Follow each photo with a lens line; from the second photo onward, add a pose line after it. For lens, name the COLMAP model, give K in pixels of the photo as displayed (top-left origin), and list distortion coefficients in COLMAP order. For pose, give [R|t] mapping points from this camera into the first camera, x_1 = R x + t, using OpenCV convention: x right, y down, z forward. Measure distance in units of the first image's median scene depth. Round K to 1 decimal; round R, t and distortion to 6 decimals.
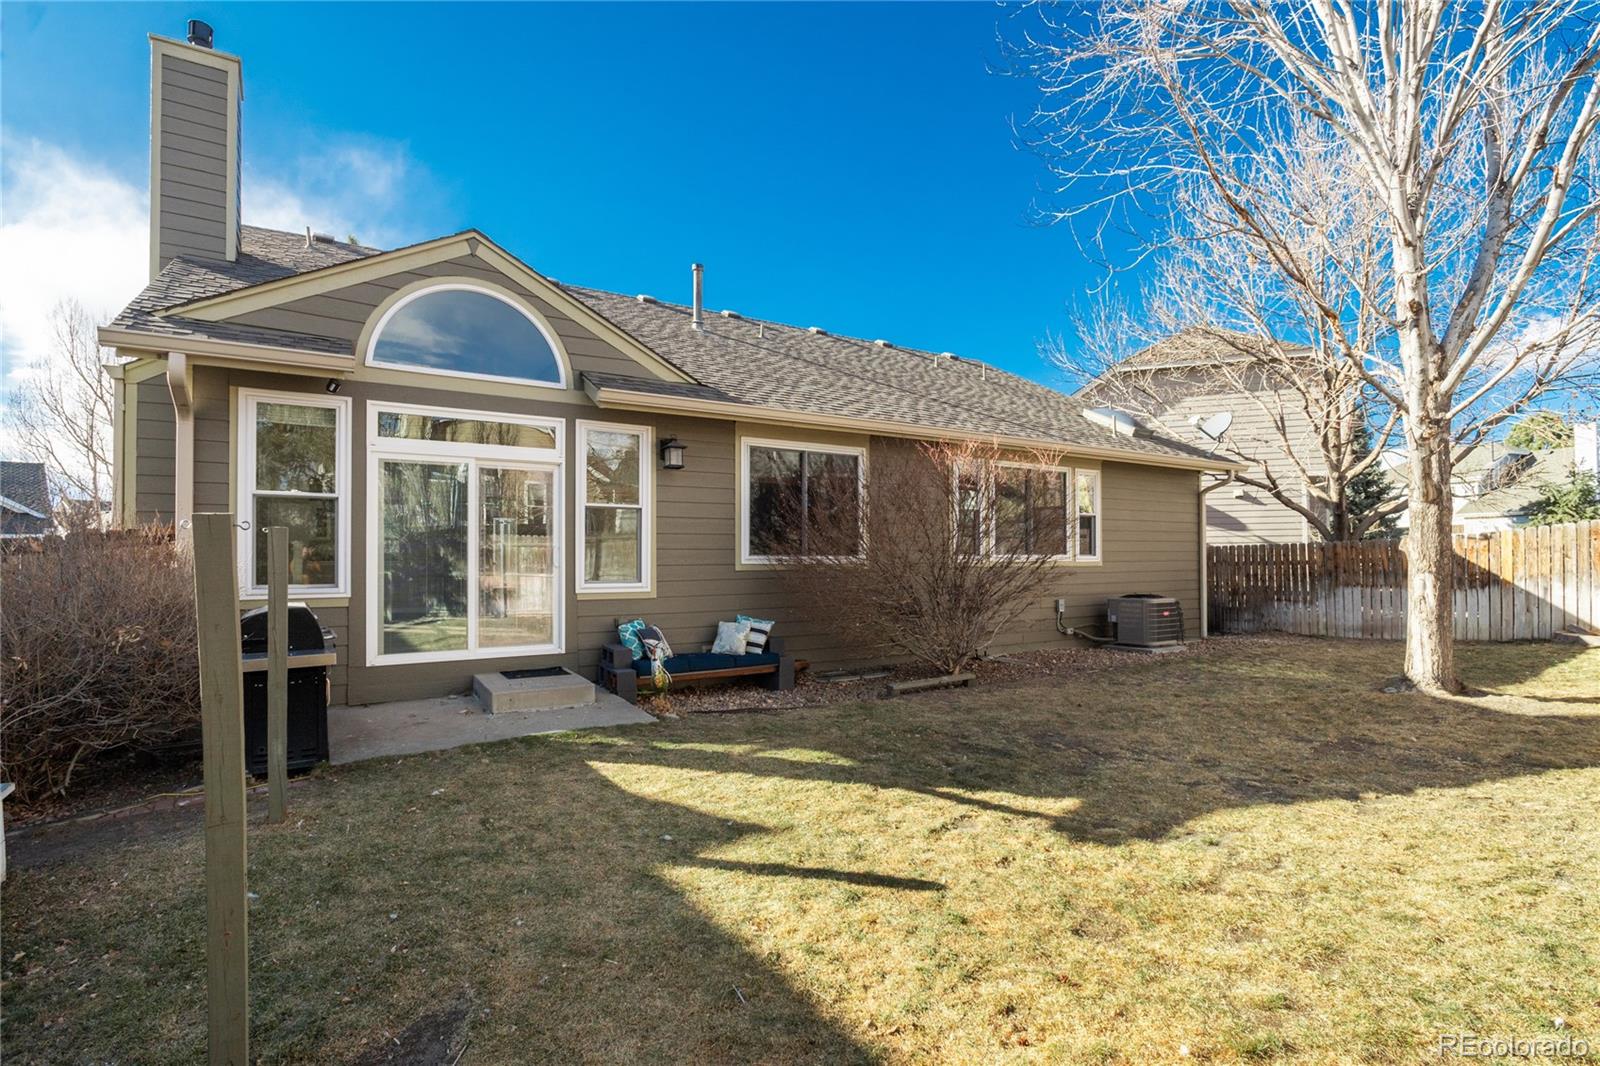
lens RADIAL K [[769.3, 0, 790.6], [0, 769.3, 556.3], [0, 0, 1]] dist [-0.017790, 0.000863]
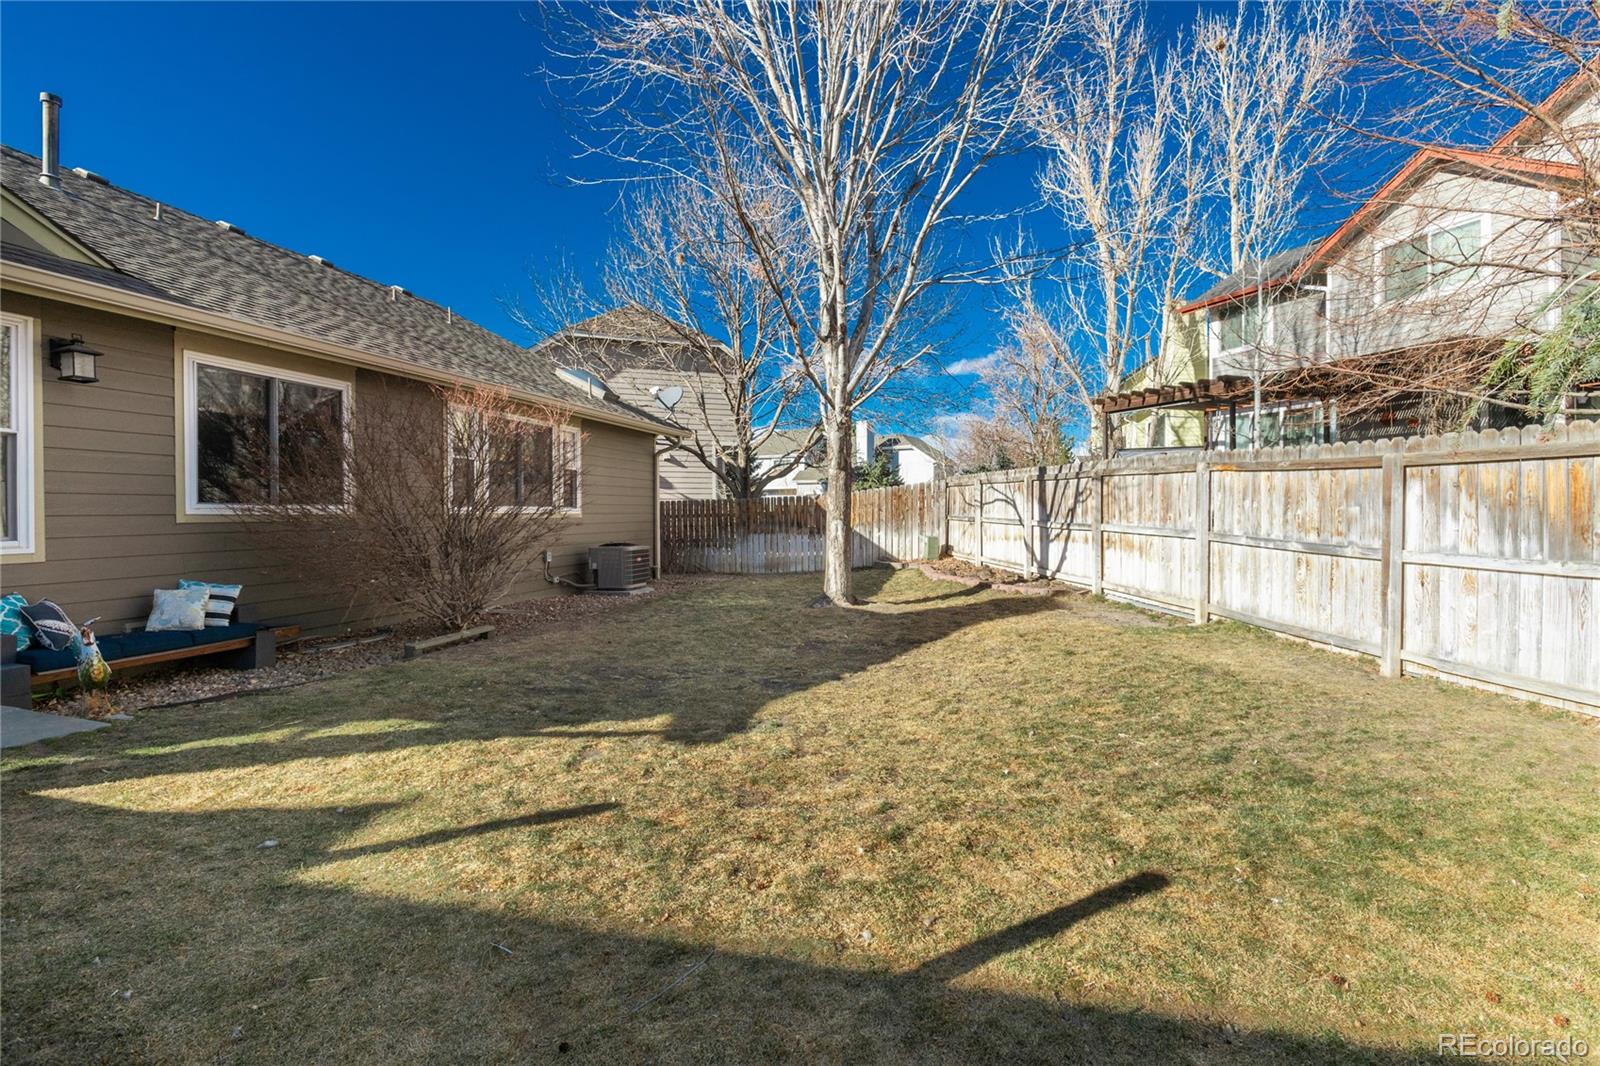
lens RADIAL K [[761.2, 0, 807.9], [0, 761.2, 523.8], [0, 0, 1]] dist [-0.012294, -0.000599]
pose [[0.725836, -0.008043, 0.687821, -0.168853], [-0.002499, 0.999894, 0.014330, 0.009145], [-0.687863, -0.012120, 0.725739, 0.019061]]
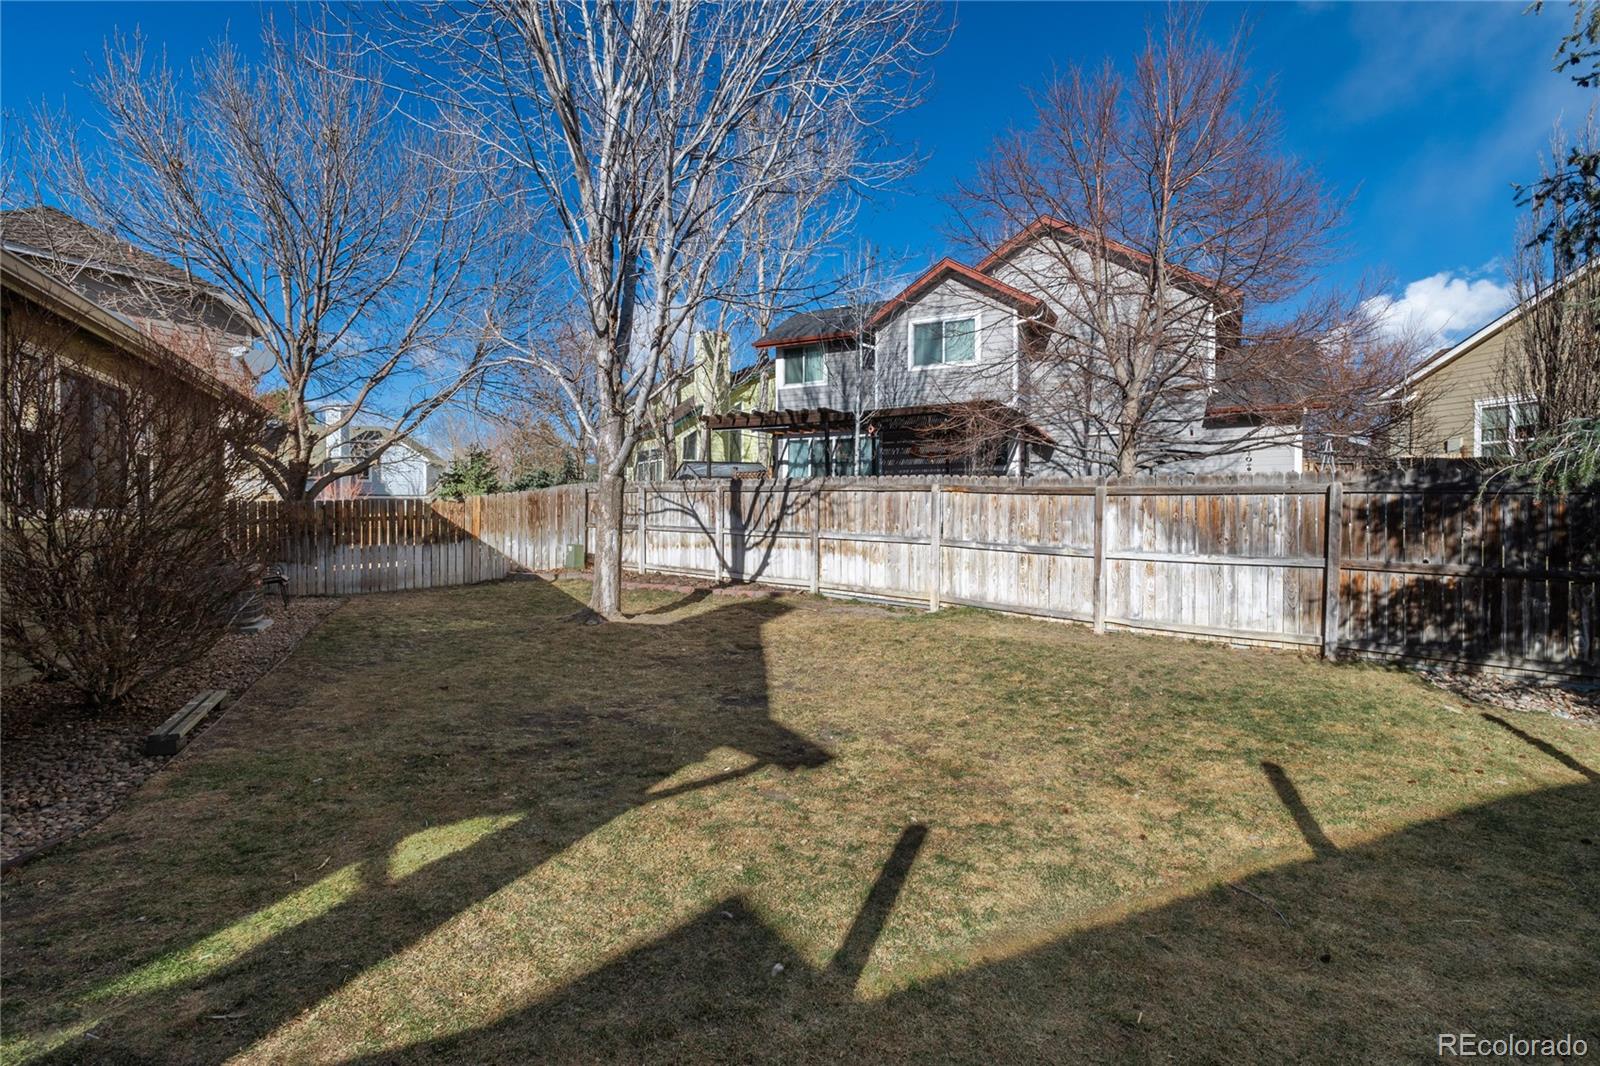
lens RADIAL K [[771.2, 0, 789.3], [0, 771.2, 536.4], [0, 0, 1]] dist [-0.001310, 0.000641]
pose [[0.102298, -0.019424, 0.994564, -0.443206], [-0.008484, 0.999756, 0.020398, 0.004122], [-0.994718, -0.010524, 0.102108, 0.534821]]
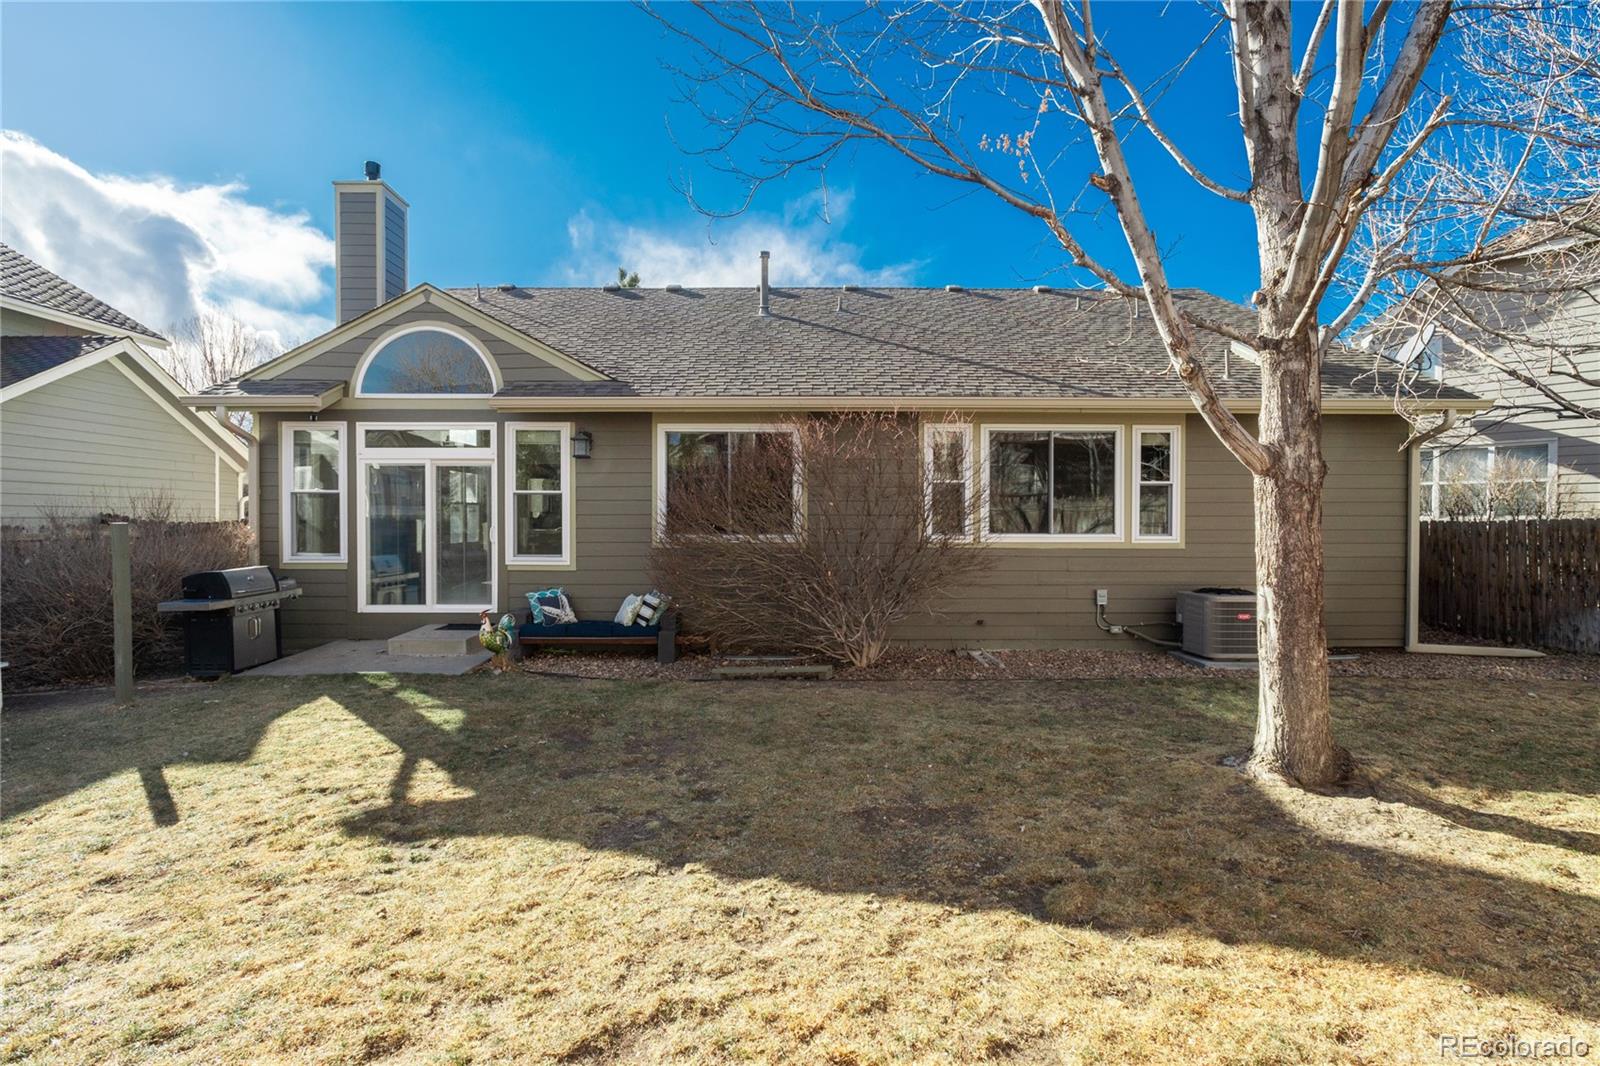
lens RADIAL K [[751.0, 0, 775.3], [0, 751.0, 529.6], [0, 0, 1]] dist [0.001601, 0.000133]
pose [[0.838387, 0.011641, -0.544950, 0.830559], [-0.001243, 0.999810, 0.019444, -0.035418], [0.545073, -0.015624, 0.838243, 0.260245]]
